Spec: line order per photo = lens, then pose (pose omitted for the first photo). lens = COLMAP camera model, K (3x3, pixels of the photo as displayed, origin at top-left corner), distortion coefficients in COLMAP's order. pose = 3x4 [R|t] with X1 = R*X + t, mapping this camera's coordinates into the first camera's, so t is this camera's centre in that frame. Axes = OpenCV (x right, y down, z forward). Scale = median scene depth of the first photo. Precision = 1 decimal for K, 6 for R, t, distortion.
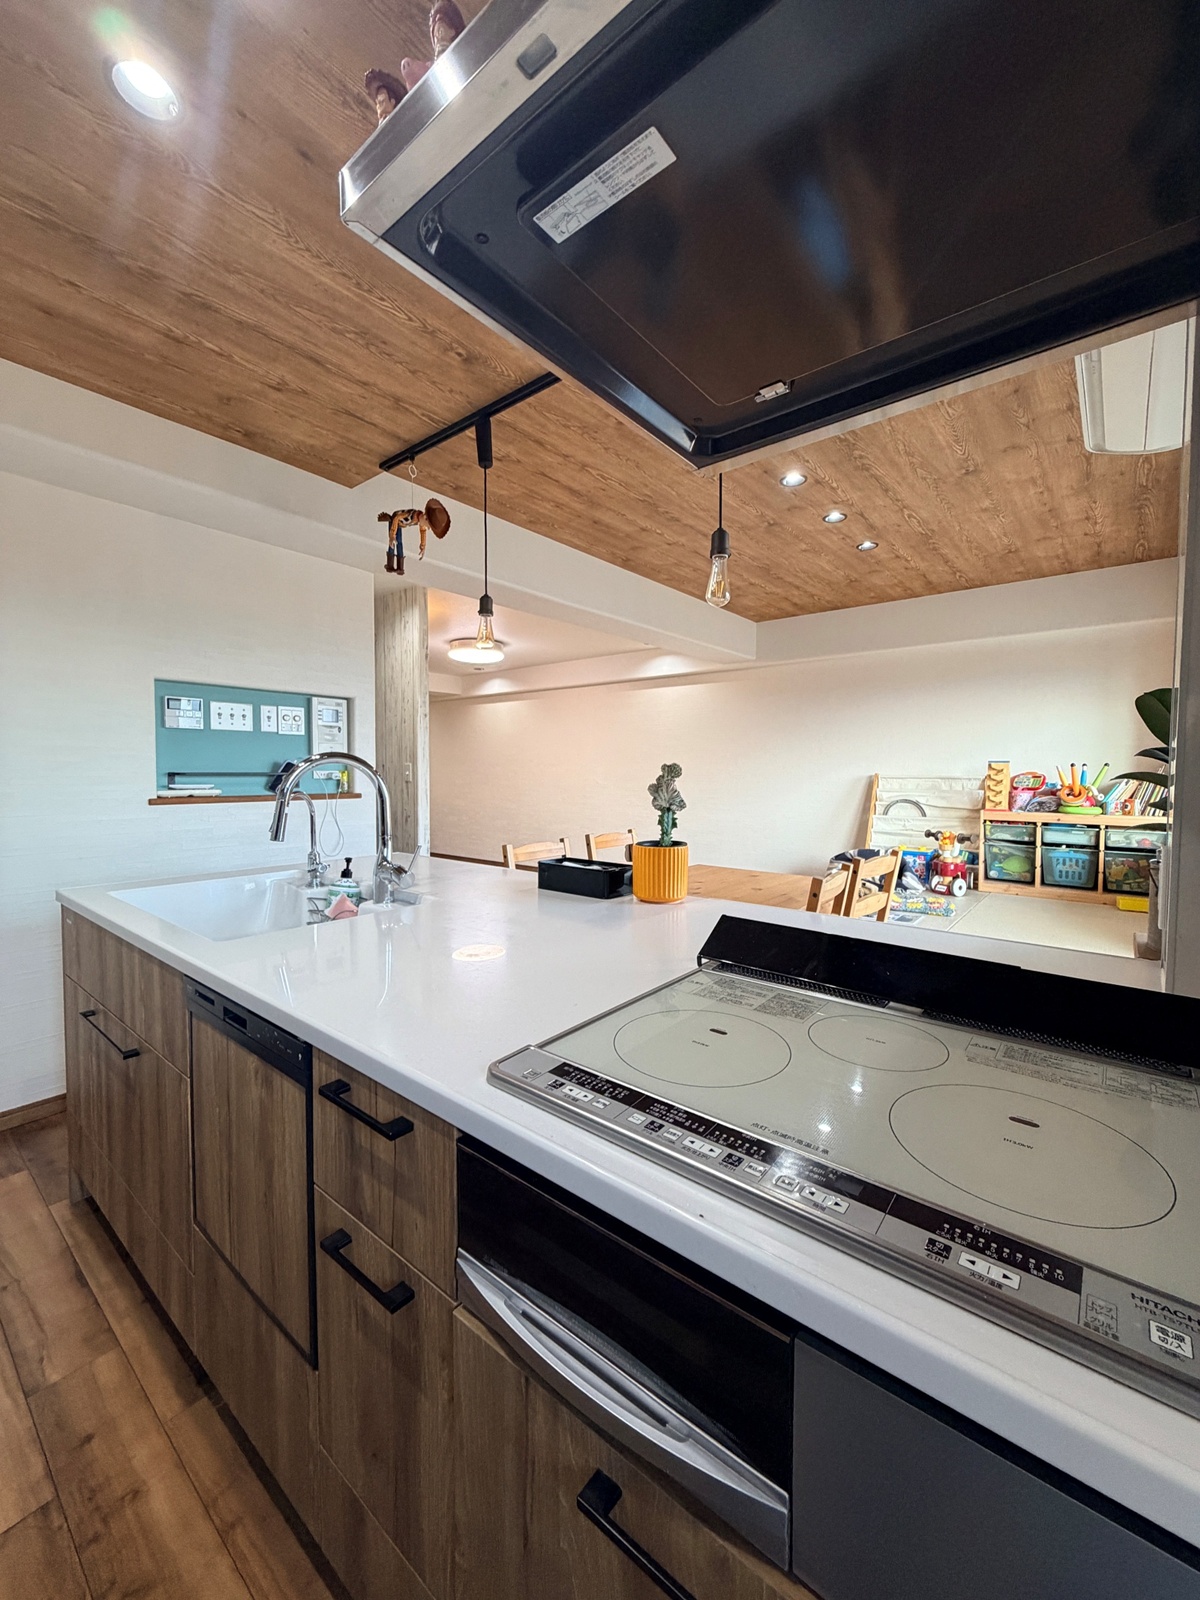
lens RADIAL K [[637.3, 0, 596.0], [0, 637.3, 795.6], [0, 0, 1]] dist [-0.000662, -0.000074]
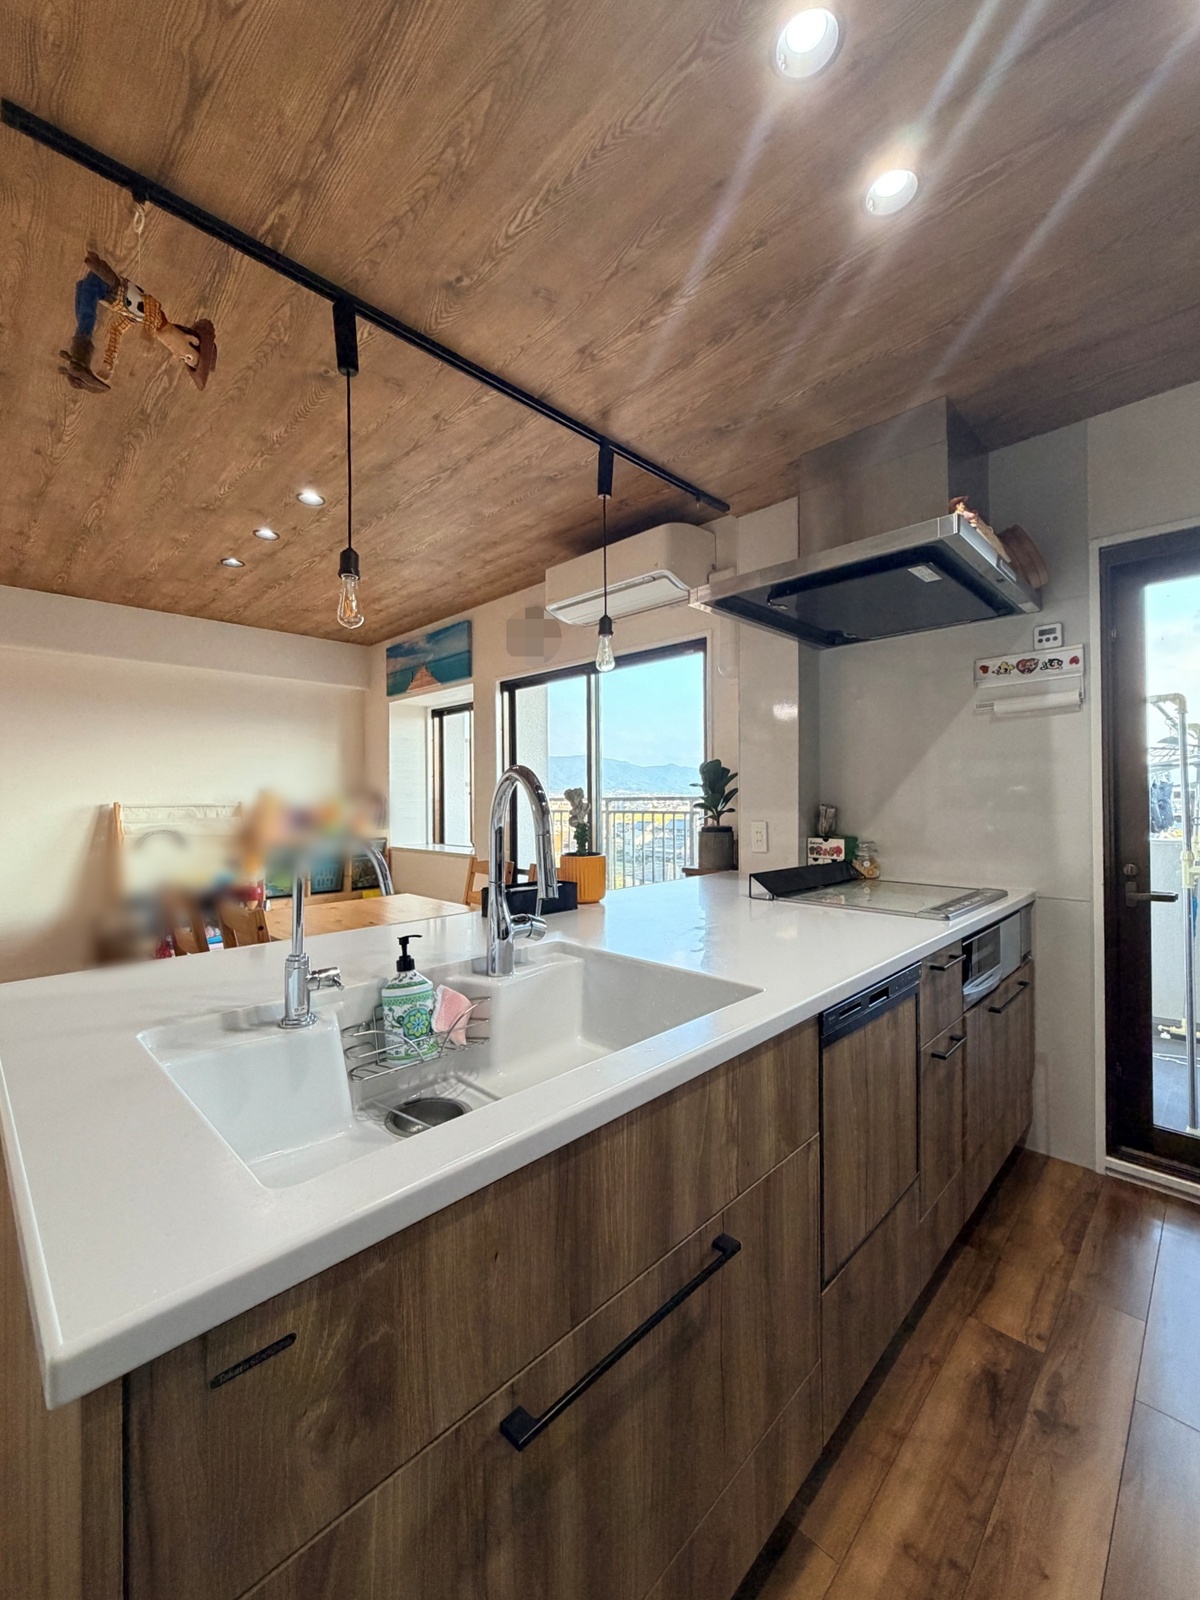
lens RADIAL K [[653.0, 0, 604.4], [0, 653.0, 796.3], [0, 0, 1]] dist [-0.000661, 0.000336]
pose [[0.082607, -0.001510, 0.996581, -0.580595], [0.047791, 0.998854, -0.002448, -0.015349], [-0.995436, 0.047830, 0.082585, 0.441019]]
